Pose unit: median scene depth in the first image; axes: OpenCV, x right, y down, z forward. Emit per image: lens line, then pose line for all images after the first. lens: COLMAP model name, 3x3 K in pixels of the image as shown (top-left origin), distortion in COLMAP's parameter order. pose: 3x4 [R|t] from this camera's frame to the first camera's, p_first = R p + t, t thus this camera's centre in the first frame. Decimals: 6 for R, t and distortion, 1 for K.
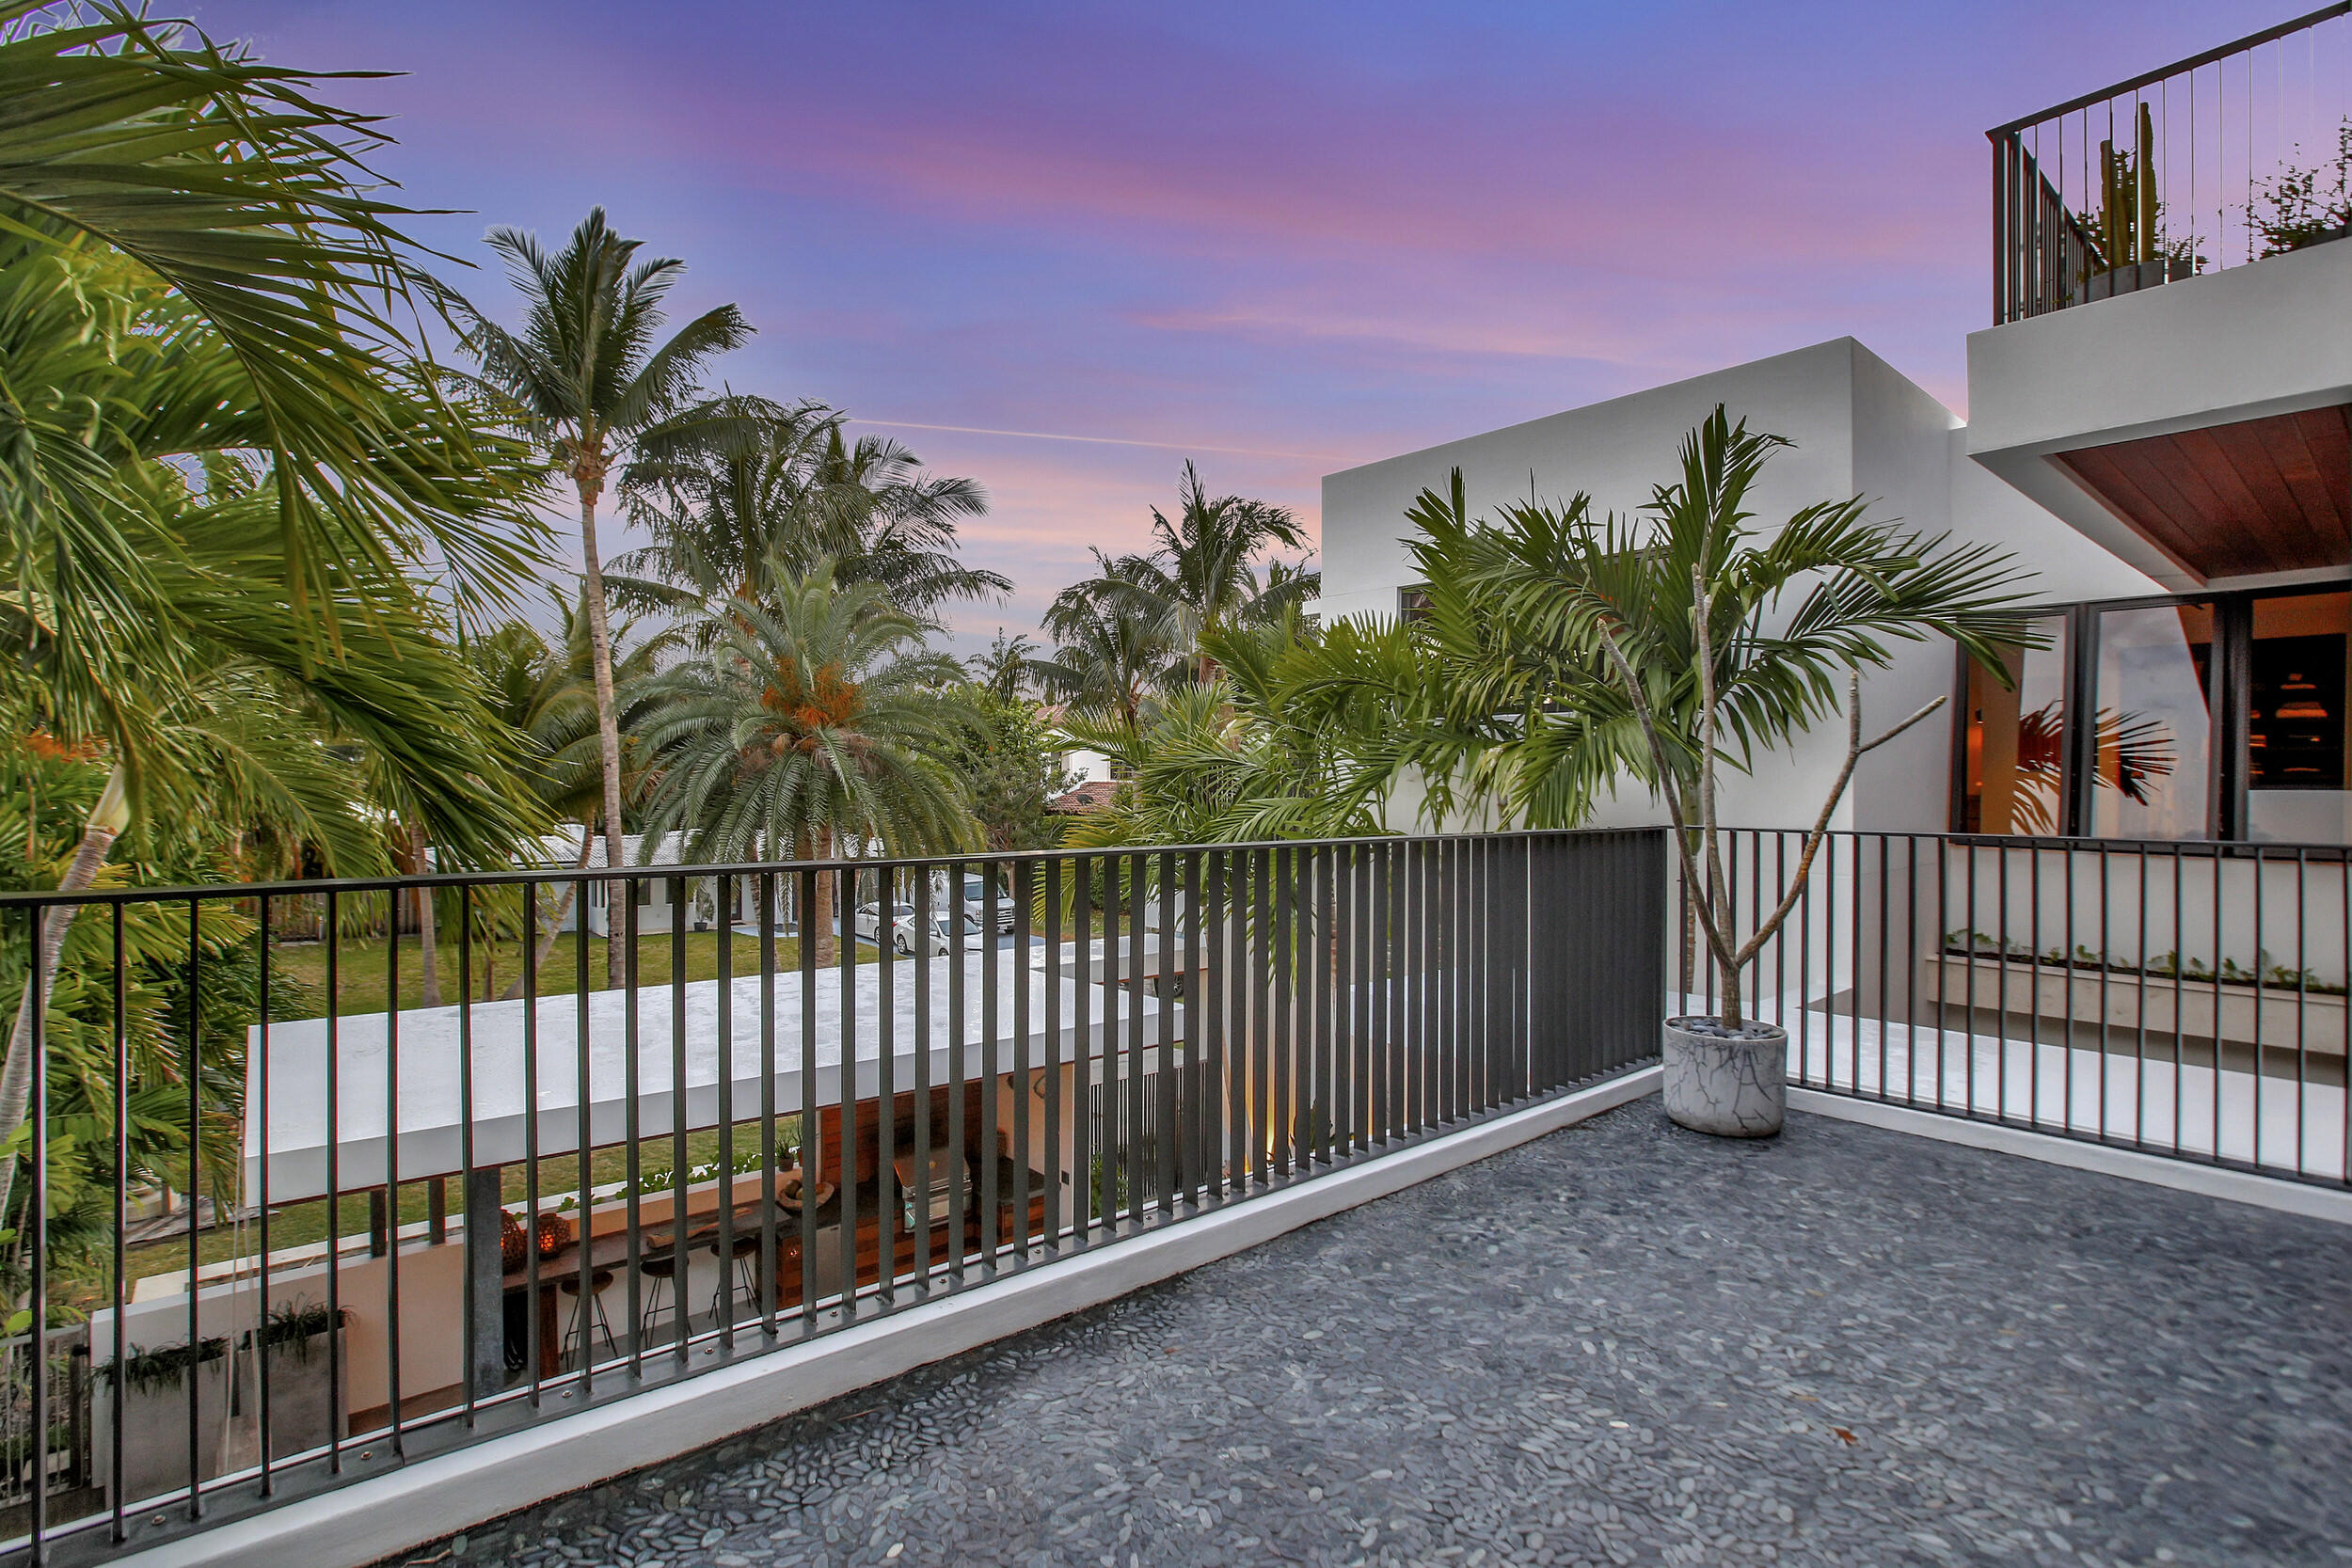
lens RADIAL K [[1105.8, 0, 1181.1], [0, 1105.8, 773.8], [0, 0, 1]] dist [-0.046277, 0.016890]
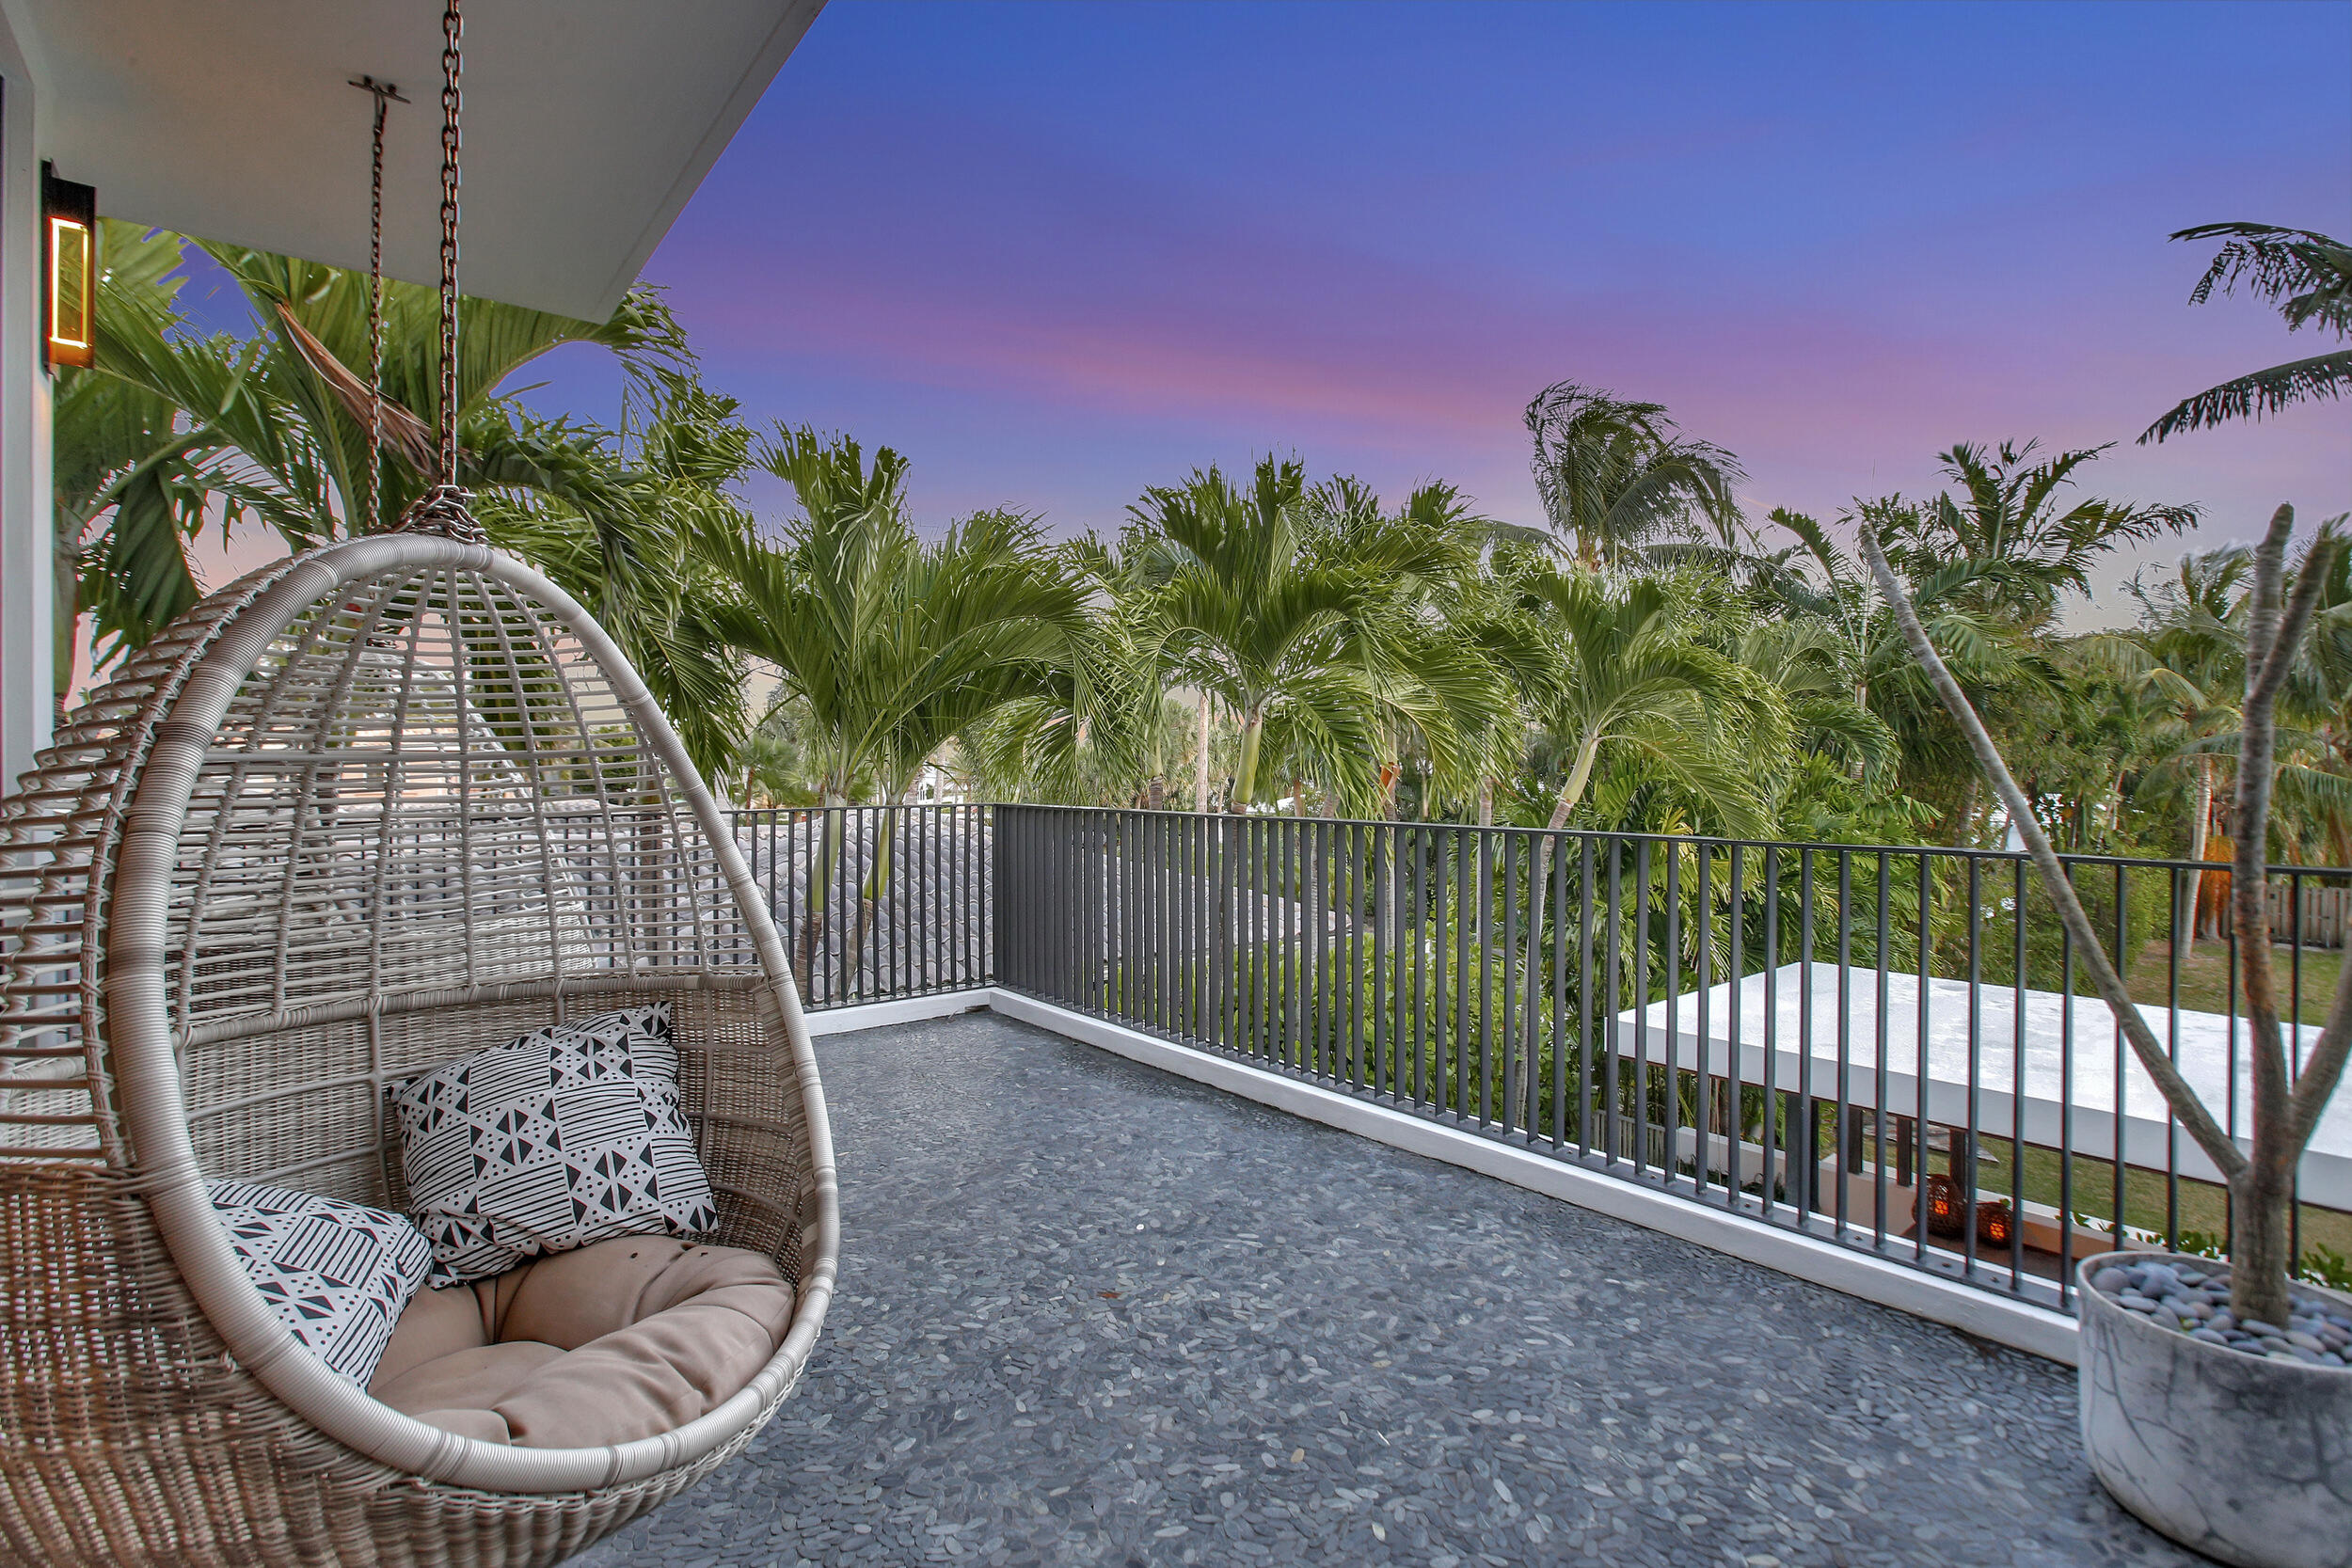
lens RADIAL K [[1105.8, 0, 1181.1], [0, 1105.8, 773.8], [0, 0, 1]] dist [-0.046277, 0.016890]
pose [[-0.011763, 0.000247, -0.999931, 1.324803], [0.009433, 0.999956, 0.000136, -0.000745], [0.999886, -0.009431, -0.011765, 0.766915]]
